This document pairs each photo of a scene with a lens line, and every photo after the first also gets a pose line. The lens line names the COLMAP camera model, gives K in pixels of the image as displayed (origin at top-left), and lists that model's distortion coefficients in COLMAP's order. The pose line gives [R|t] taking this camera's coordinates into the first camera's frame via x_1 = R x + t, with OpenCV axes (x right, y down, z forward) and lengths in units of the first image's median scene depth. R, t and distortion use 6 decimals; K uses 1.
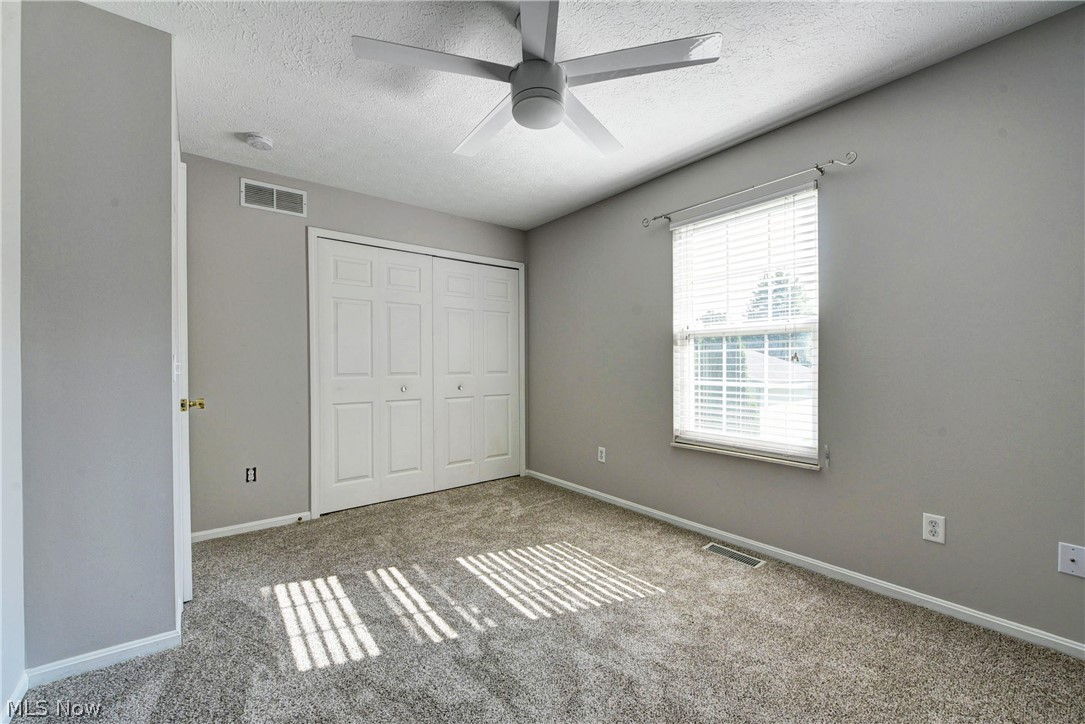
lens RADIAL K [[435.1, 0, 544.6], [0, 435.1, 365.3], [0, 0, 1]] dist [-0.007581, -0.000015]
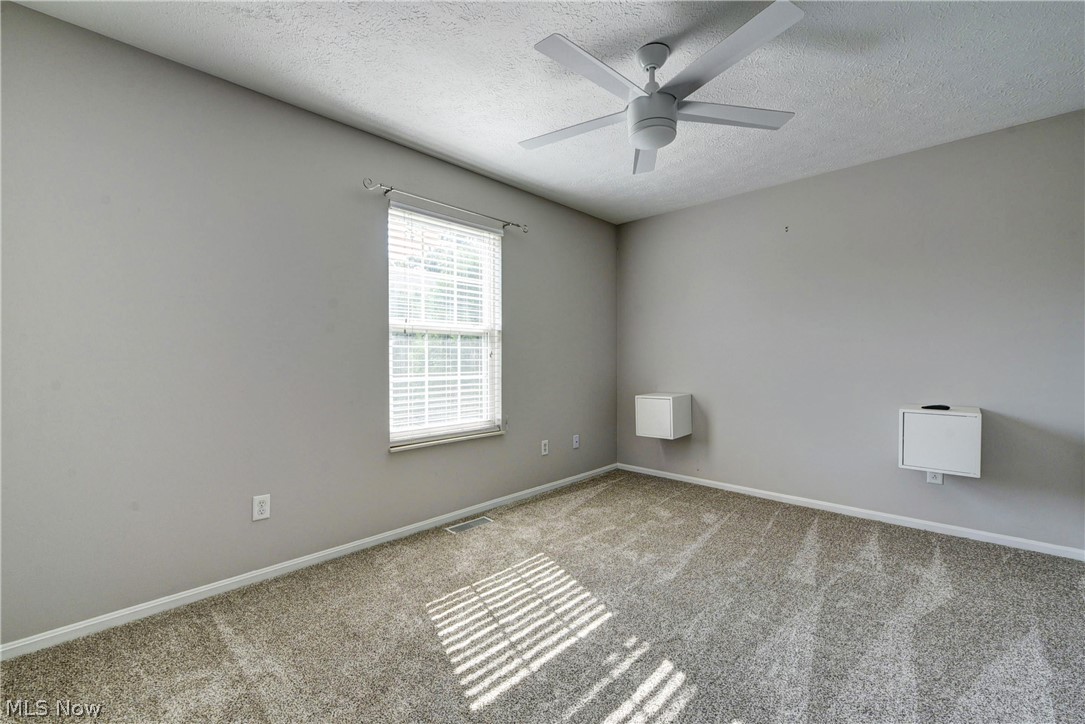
lens RADIAL K [[435.1, 0, 544.6], [0, 435.1, 365.3], [0, 0, 1]] dist [-0.007581, -0.000015]
pose [[-0.134164, -0.005492, 0.990944, -0.751678], [0.006447, 0.999959, 0.006415, 0.006179], [-0.990938, 0.007249, -0.134123, 0.977668]]
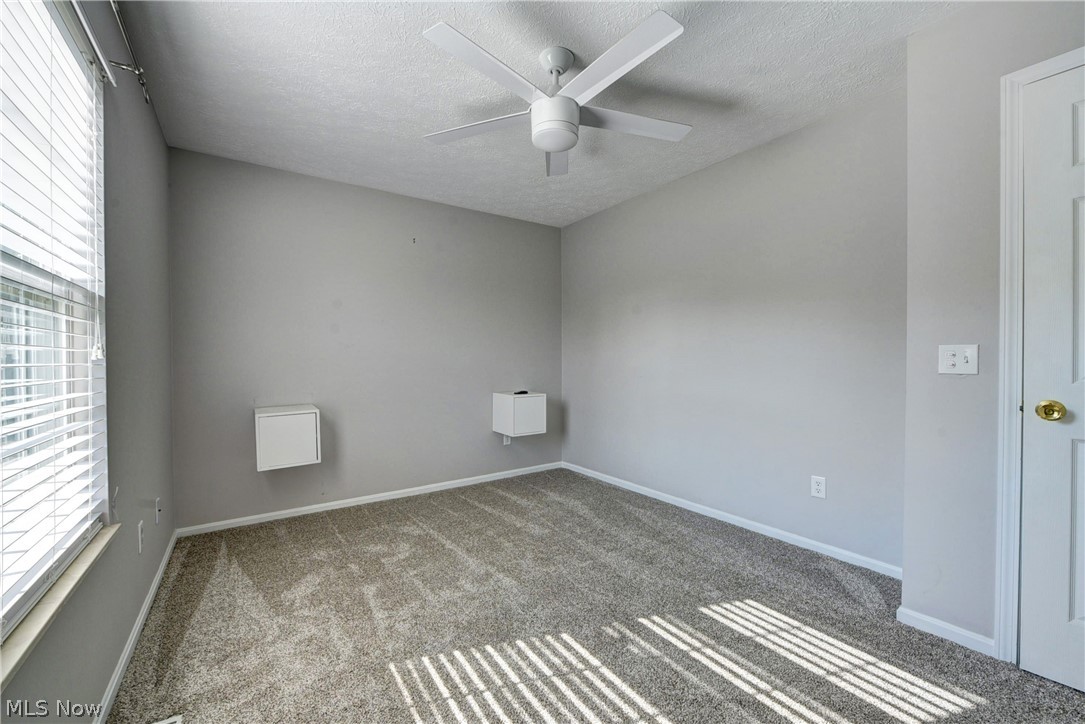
lens RADIAL K [[430.1, 0, 542.5], [0, 430.1, 362.0], [0, 0, 1]] dist [-0.001748, -0.000110]
pose [[-0.997391, 0.009721, 0.071534, -0.037635], [0.010248, 0.999923, 0.006996, -0.001898], [-0.071461, 0.007711, -0.997414, 1.461839]]
